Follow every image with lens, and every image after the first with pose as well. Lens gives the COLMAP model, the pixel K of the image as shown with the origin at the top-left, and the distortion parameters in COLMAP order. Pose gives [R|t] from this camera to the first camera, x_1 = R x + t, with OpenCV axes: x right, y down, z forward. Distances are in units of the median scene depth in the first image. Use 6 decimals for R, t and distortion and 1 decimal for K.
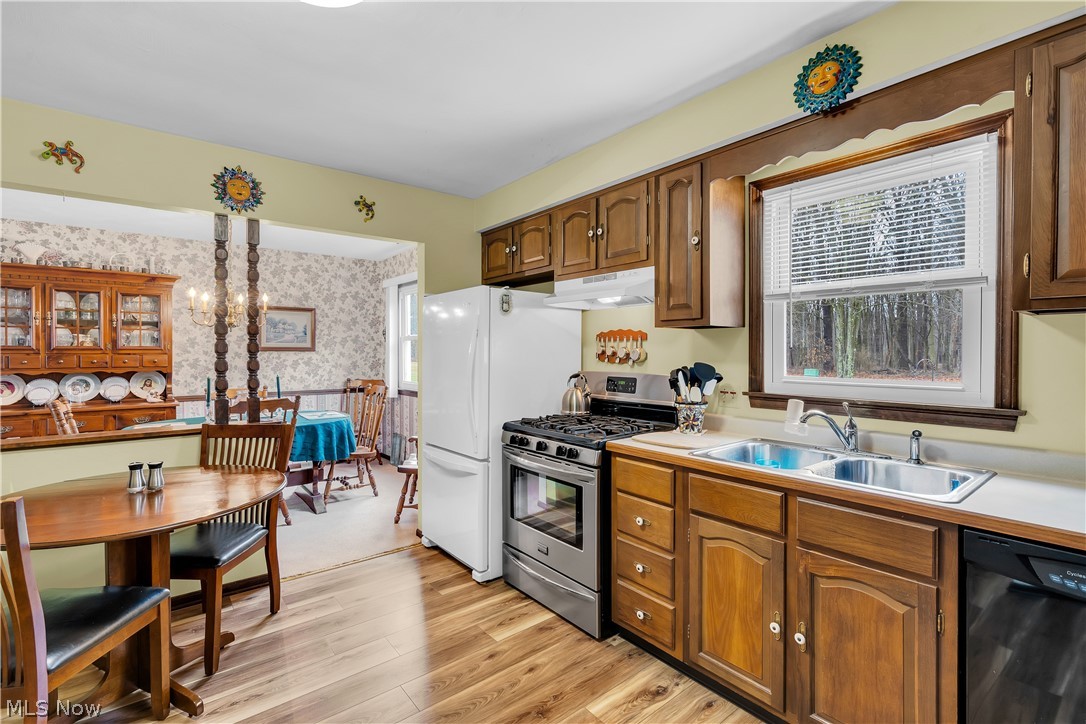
lens RADIAL K [[492.5, 0, 539.2], [0, 492.5, 357.0], [0, 0, 1]] dist [-0.004399, 0.001051]
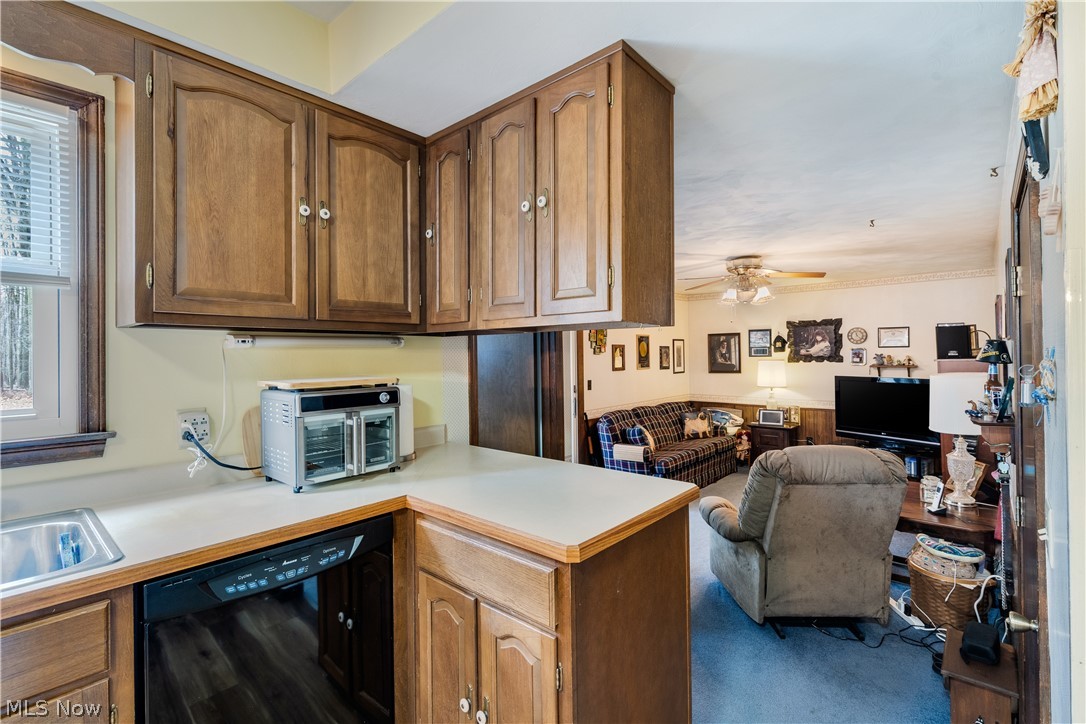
lens RADIAL K [[493.4, 0, 537.8], [0, 493.4, 352.5], [0, 0, 1]] dist [-0.001539, 0.000304]
pose [[-0.167457, 0.006196, 0.985860, -0.027951], [0.020515, 0.999786, -0.002798, -0.010459], [-0.985666, 0.019757, -0.167548, 0.206516]]
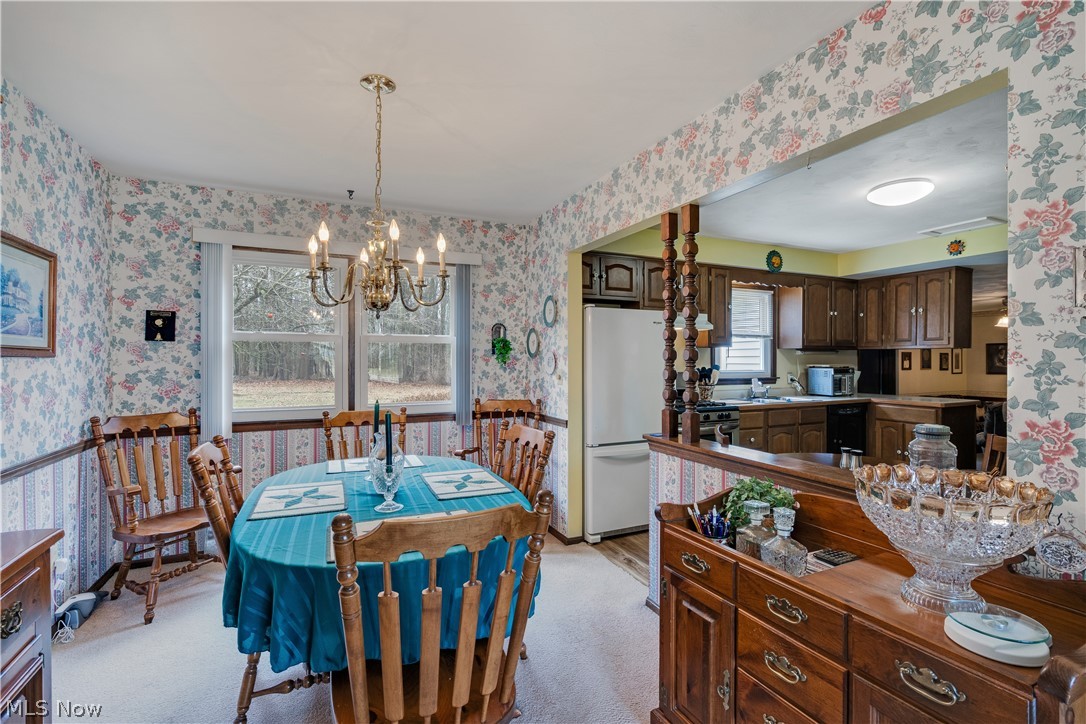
lens RADIAL K [[490.8, 0, 540.1], [0, 490.8, 360.3], [0, 0, 1]] dist [-0.002985, 0.000918]
pose [[0.236500, -0.001240, 0.971631, -1.463100], [0.009130, 0.999958, -0.000946, -0.009354], [-0.971589, 0.009095, 0.236501, 0.987339]]
